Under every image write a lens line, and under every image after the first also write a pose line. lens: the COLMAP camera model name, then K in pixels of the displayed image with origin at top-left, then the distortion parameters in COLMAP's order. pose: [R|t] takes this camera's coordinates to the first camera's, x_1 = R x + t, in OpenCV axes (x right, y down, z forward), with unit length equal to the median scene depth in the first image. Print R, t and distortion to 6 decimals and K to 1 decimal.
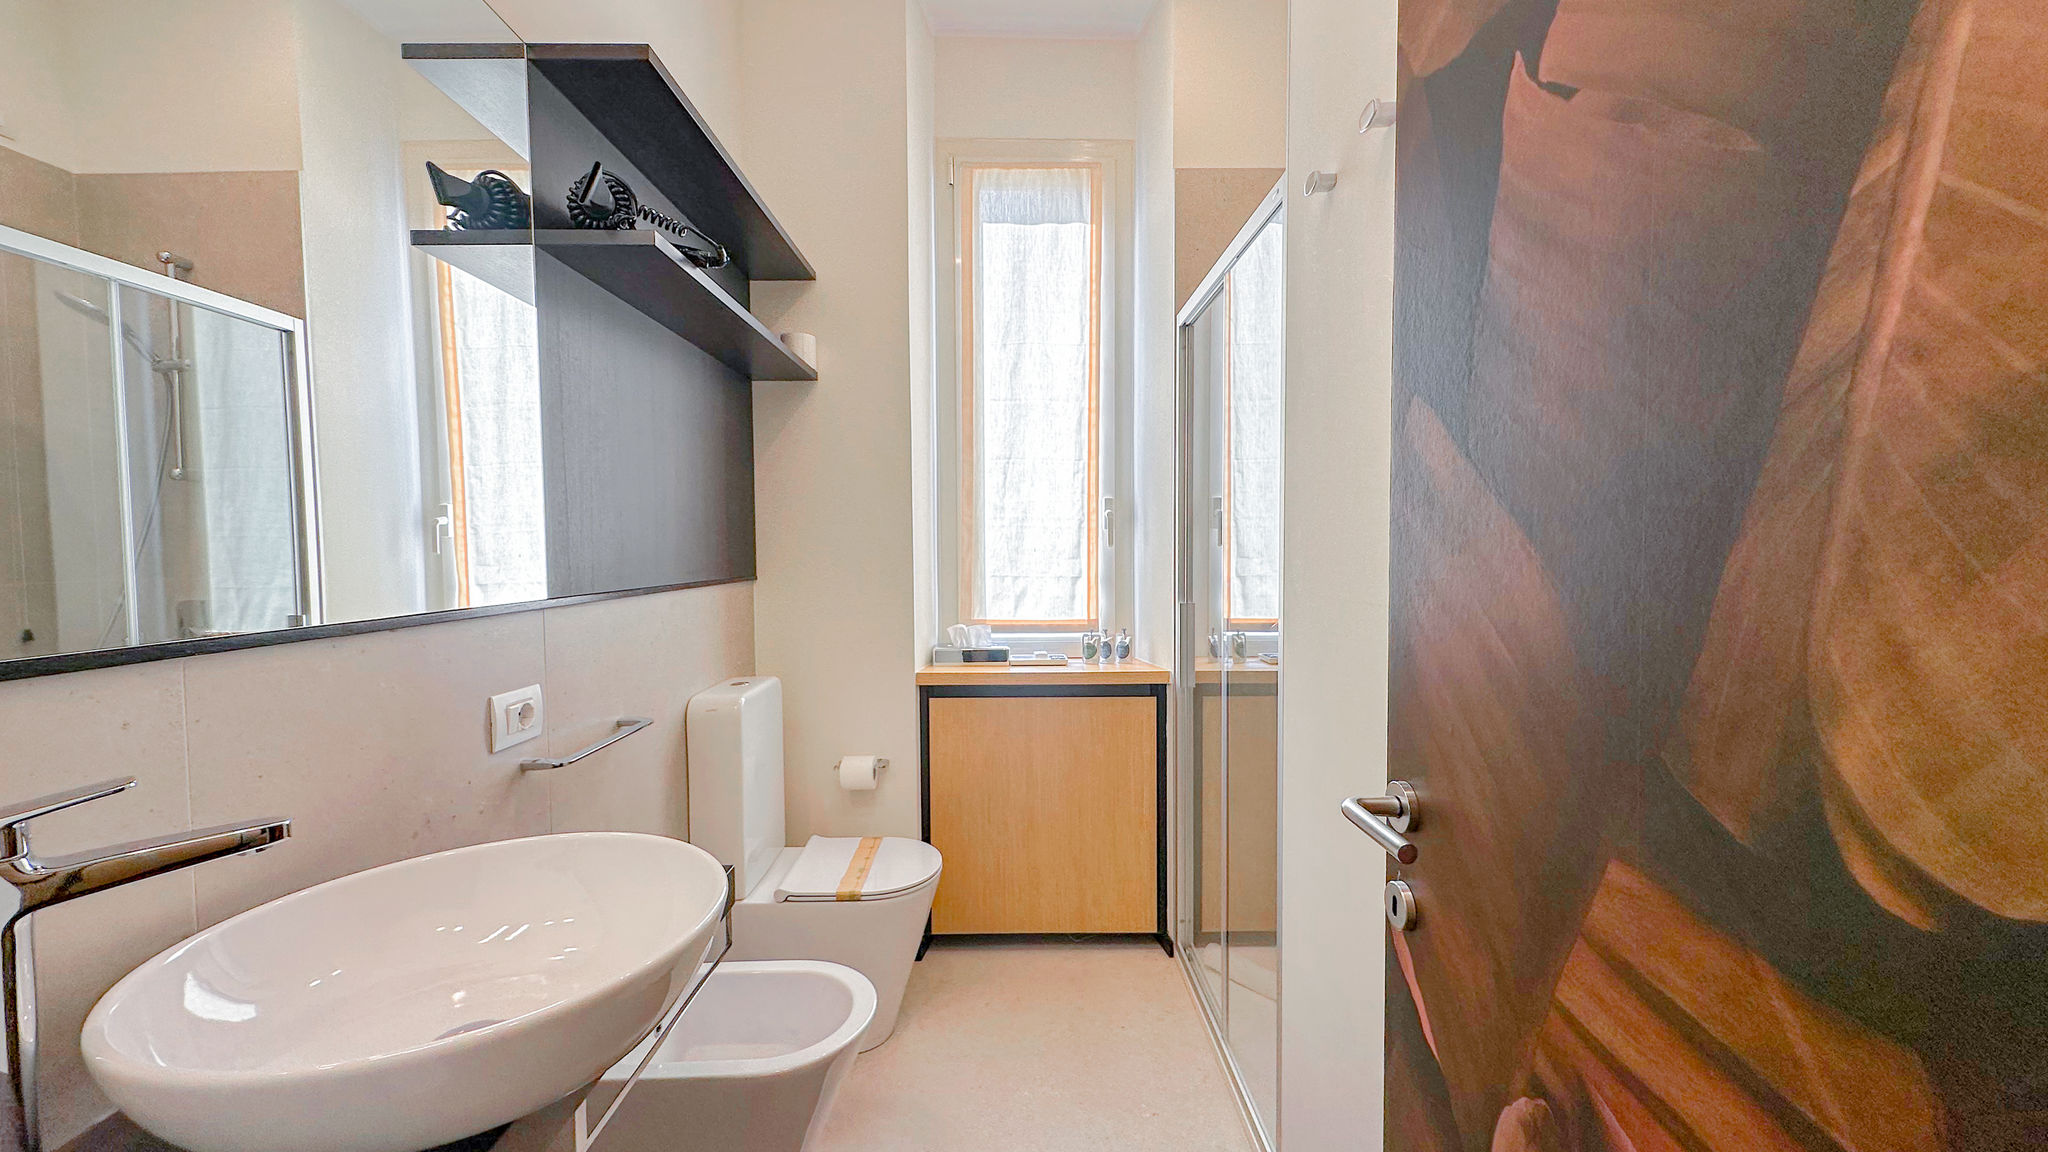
lens RADIAL K [[813.8, 0, 1027.2], [0, 813.8, 574.0], [0, 0, 1]] dist [0.003095, 0.001413]
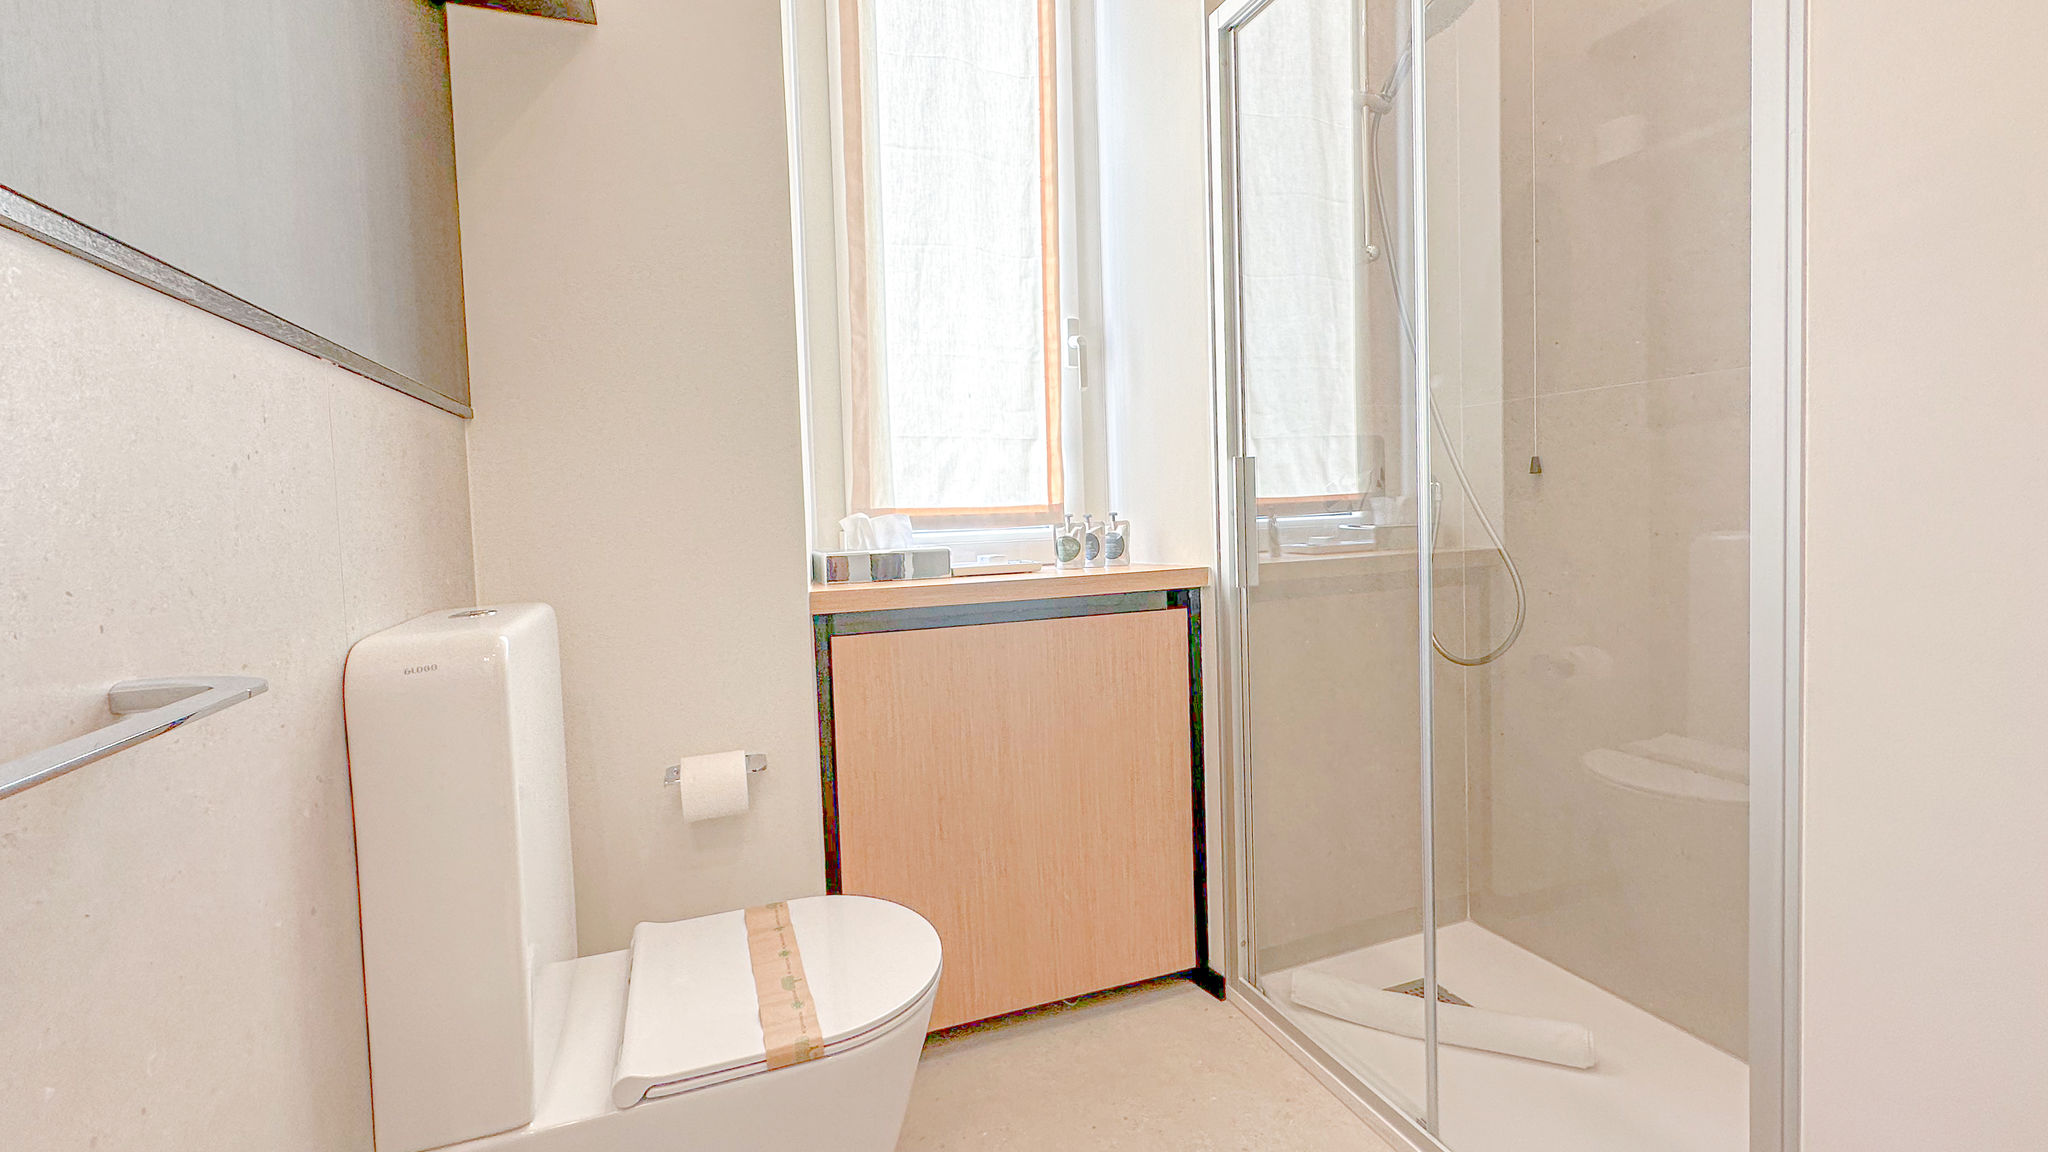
lens RADIAL K [[813.8, 0, 974.5], [0, 813.8, 555.9], [0, 0, 1]] dist [0.003095, 0.001413]
pose [[0.938055, -0.037905, 0.344406, -0.209435], [0.040092, 0.999196, 0.000772, 0.095335], [-0.344158, 0.013084, 0.938821, 0.416172]]
